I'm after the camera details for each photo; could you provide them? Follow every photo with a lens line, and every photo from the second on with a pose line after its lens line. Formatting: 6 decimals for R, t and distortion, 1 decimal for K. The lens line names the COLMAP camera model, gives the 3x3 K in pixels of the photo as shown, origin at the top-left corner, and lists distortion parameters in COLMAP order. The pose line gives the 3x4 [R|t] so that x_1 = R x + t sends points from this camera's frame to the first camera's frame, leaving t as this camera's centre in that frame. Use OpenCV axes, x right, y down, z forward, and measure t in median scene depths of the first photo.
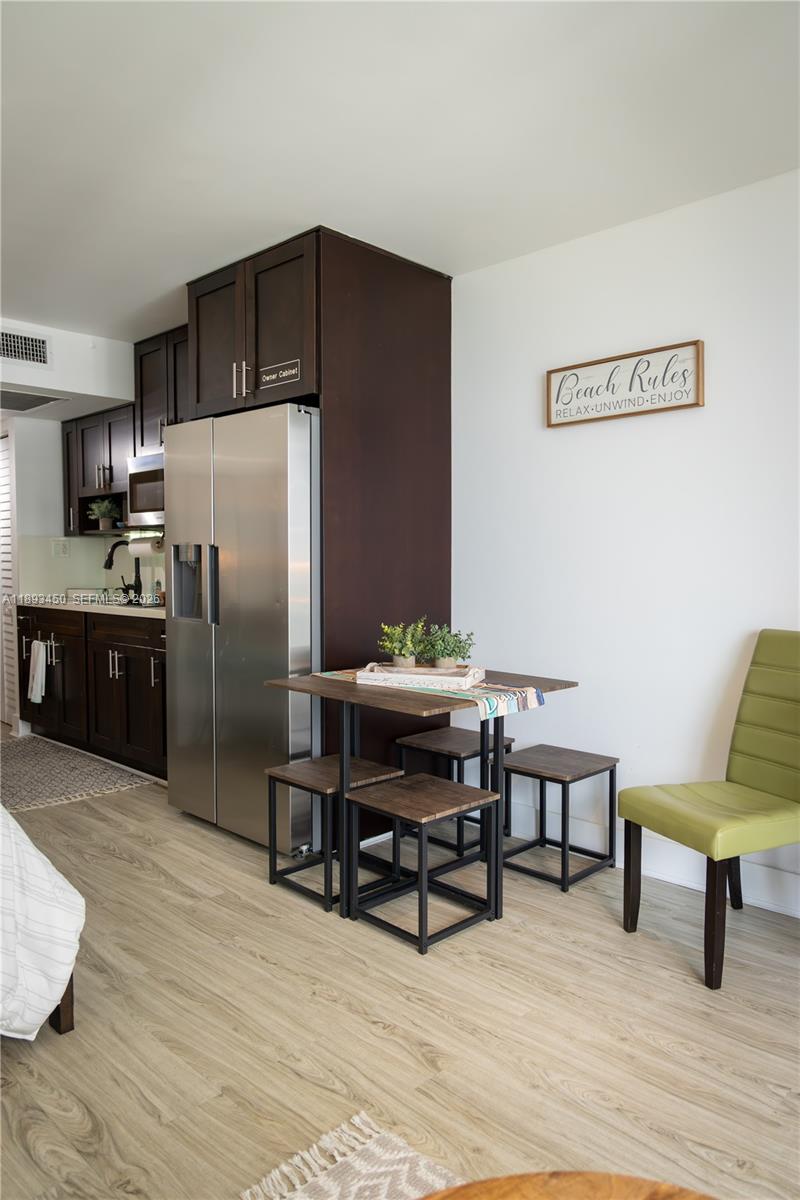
lens RADIAL K [[815.5, 0, 408.6], [0, 815.5, 602.1], [0, 0, 1]] dist [-0.000519, -0.000705]
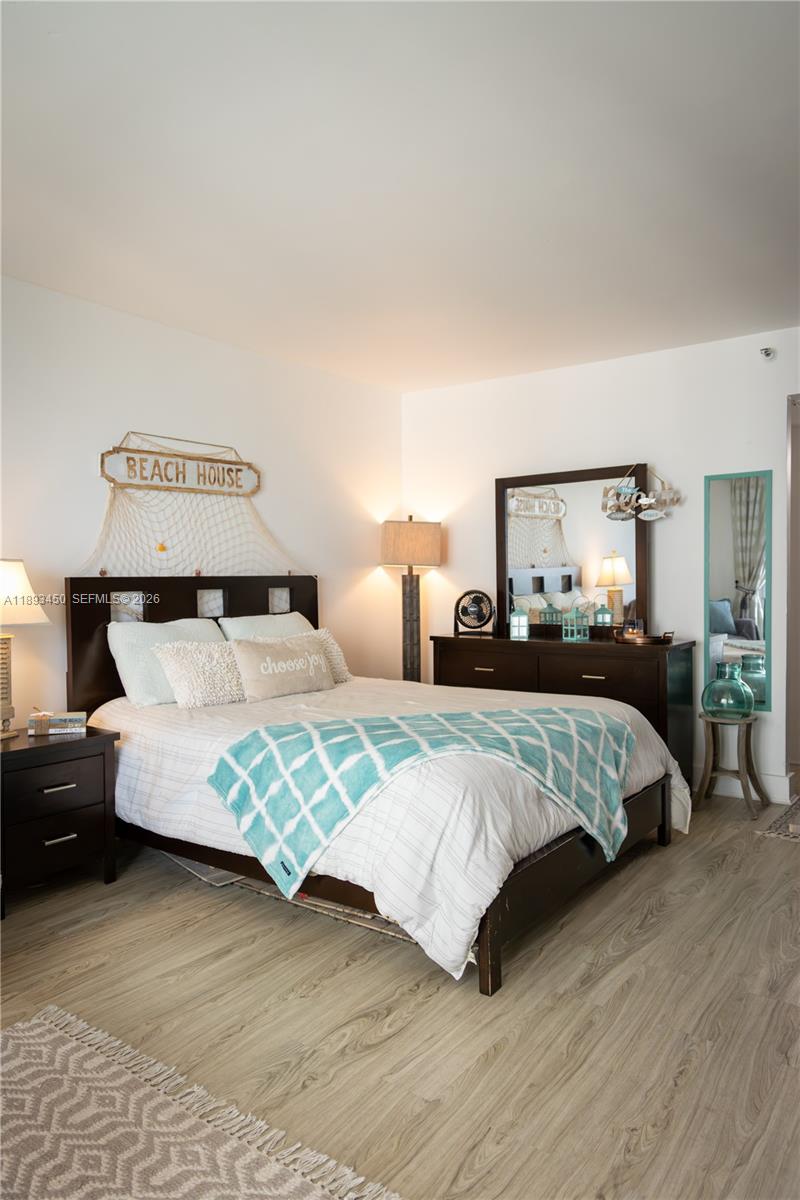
lens RADIAL K [[808.1, 0, 400.0], [0, 808.1, 600.0], [0, 0, 1]] dist [0.006926, 0.002262]
pose [[0.128413, 0.021107, -0.991496, 0.601962], [-0.038195, 0.999137, 0.016323, -0.034737], [0.990985, 0.035774, 0.129108, 0.635349]]
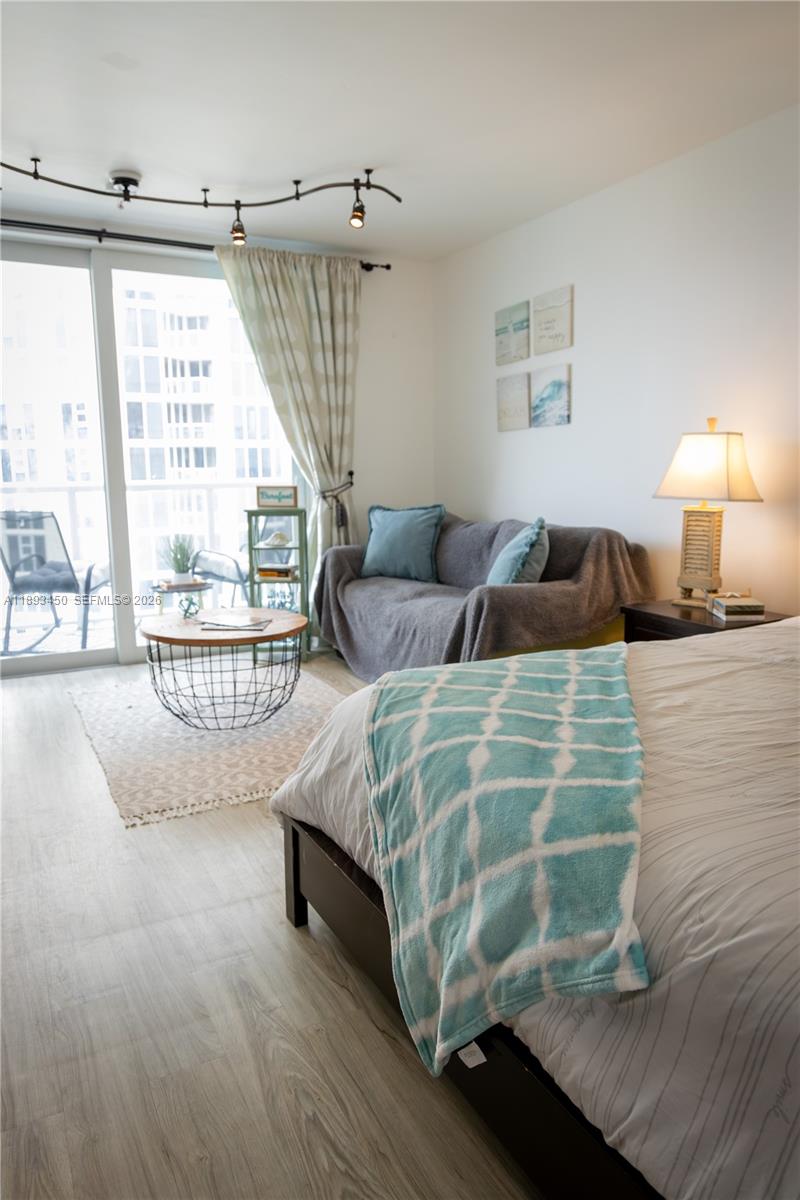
lens RADIAL K [[808.8, 0, 399.4], [0, 808.8, 602.1], [0, 0, 1]] dist [-0.000015, -0.001483]
pose [[-0.949364, -0.045262, 0.310902, -0.761803], [0.022905, 0.976964, 0.212173, -0.078046], [-0.313343, 0.208551, -0.926457, 1.642162]]
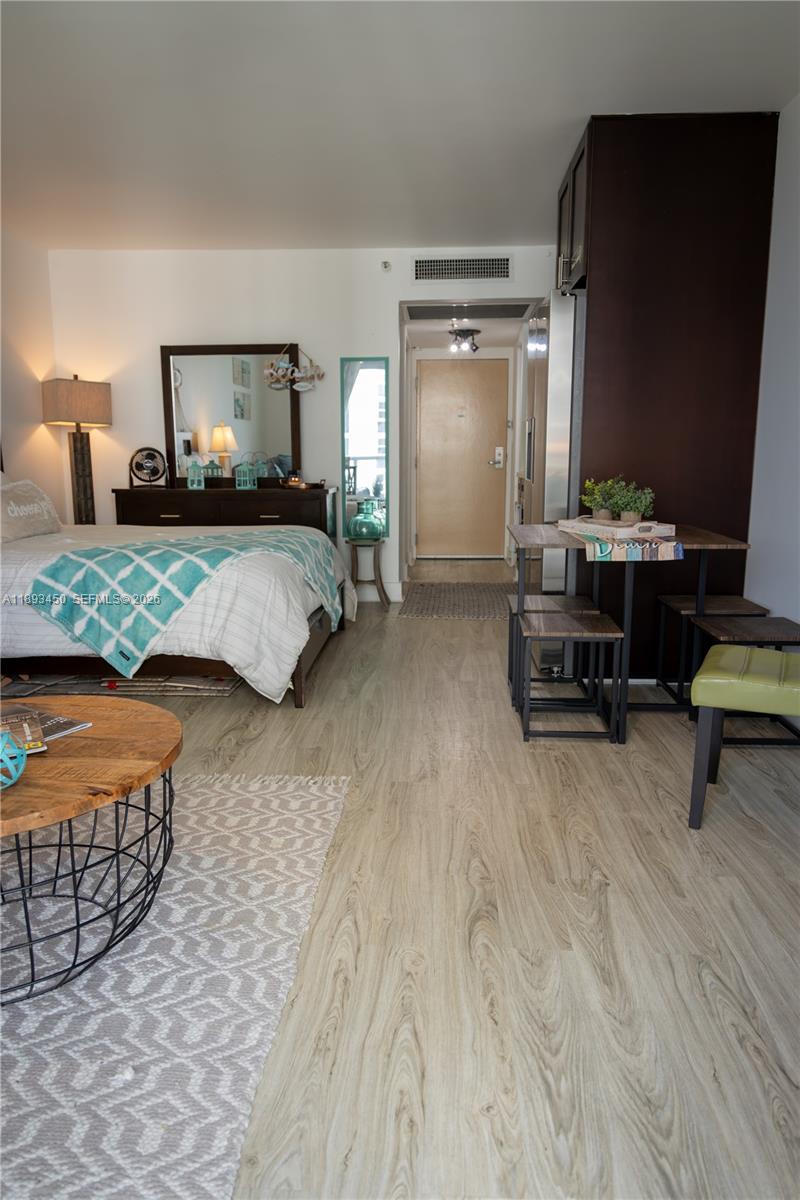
lens RADIAL K [[808.8, 0, 399.4], [0, 808.8, 602.1], [0, 0, 1]] dist [-0.000015, -0.001483]
pose [[0.656215, 0.130025, -0.743287, 0.838275], [-0.033945, 0.989131, 0.143063, 0.053498], [0.753810, -0.068650, 0.653496, 0.061591]]
